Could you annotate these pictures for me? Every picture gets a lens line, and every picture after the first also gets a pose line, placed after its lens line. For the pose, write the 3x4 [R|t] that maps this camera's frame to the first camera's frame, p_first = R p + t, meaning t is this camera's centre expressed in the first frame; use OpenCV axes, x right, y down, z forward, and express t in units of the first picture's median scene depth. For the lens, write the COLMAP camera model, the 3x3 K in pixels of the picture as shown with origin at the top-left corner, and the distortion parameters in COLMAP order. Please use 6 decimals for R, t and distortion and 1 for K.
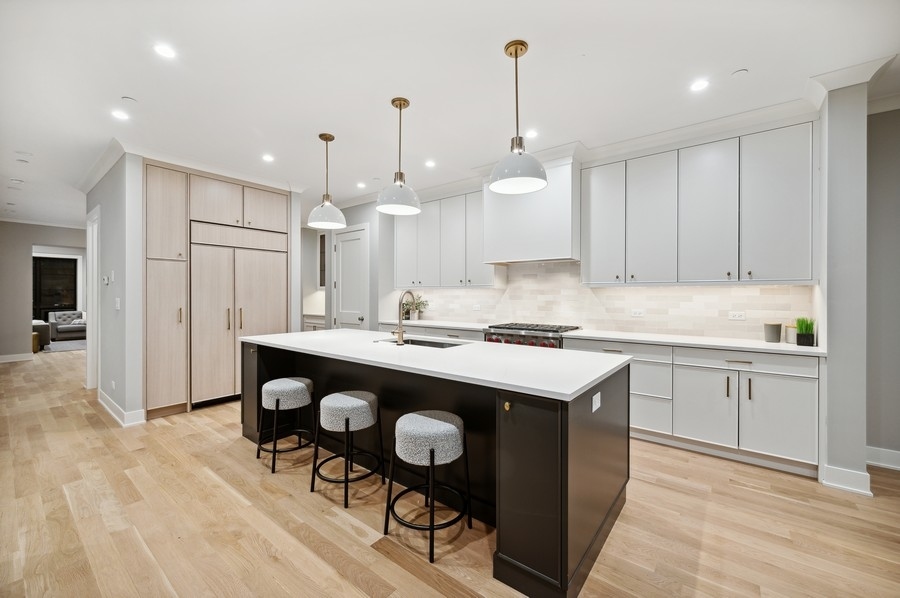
lens RADIAL K [[361.9, 0, 450.0], [0, 361.9, 299.0], [0, 0, 1]] dist [0.000729, 0.000073]
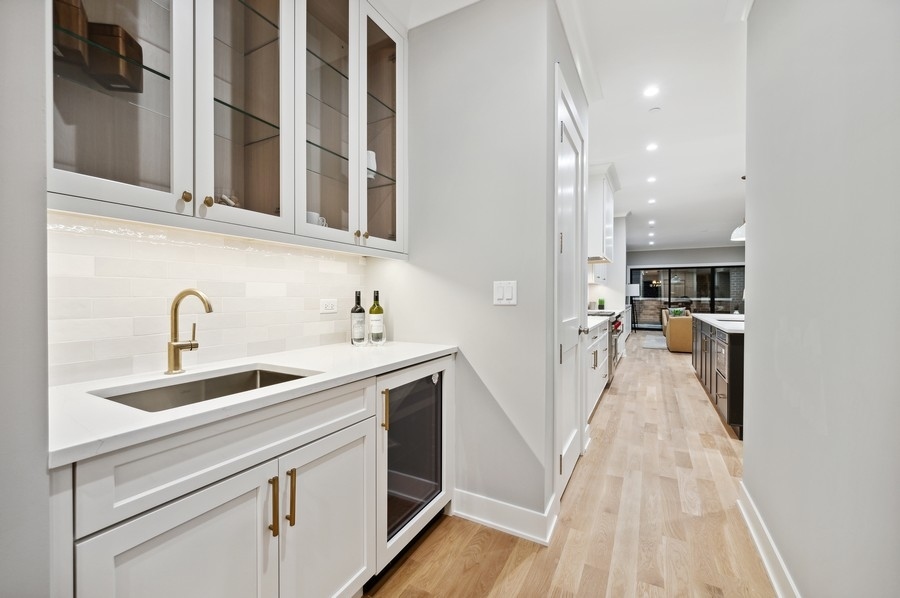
lens RADIAL K [[361.9, 0, 450.0], [0, 361.9, 299.0], [0, 0, 1]] dist [0.000729, 0.000073]
pose [[-0.164338, -0.016377, 0.986268, -0.853439], [0.002102, 0.999854, 0.016953, 0.007079], [-0.986402, 0.004860, -0.164280, 1.580337]]
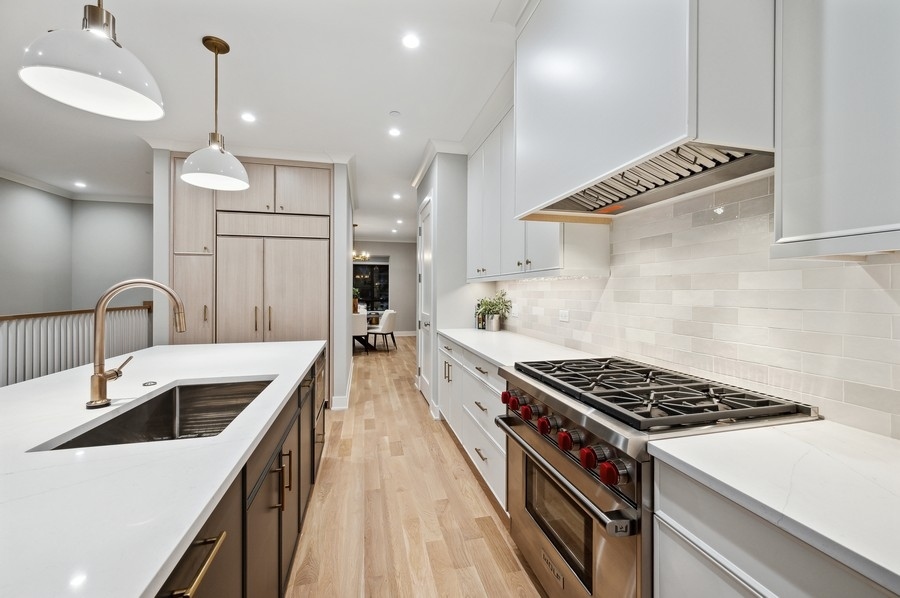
lens RADIAL K [[357.1, 0, 454.4], [0, 357.1, 293.8], [0, 0, 1]] dist [-0.000084, 0.000004]
pose [[0.797066, 0.002695, -0.603886, 0.289674], [-0.003801, 0.999993, -0.000554, -0.006872], [0.603880, 0.002737, 0.797070, 0.590650]]
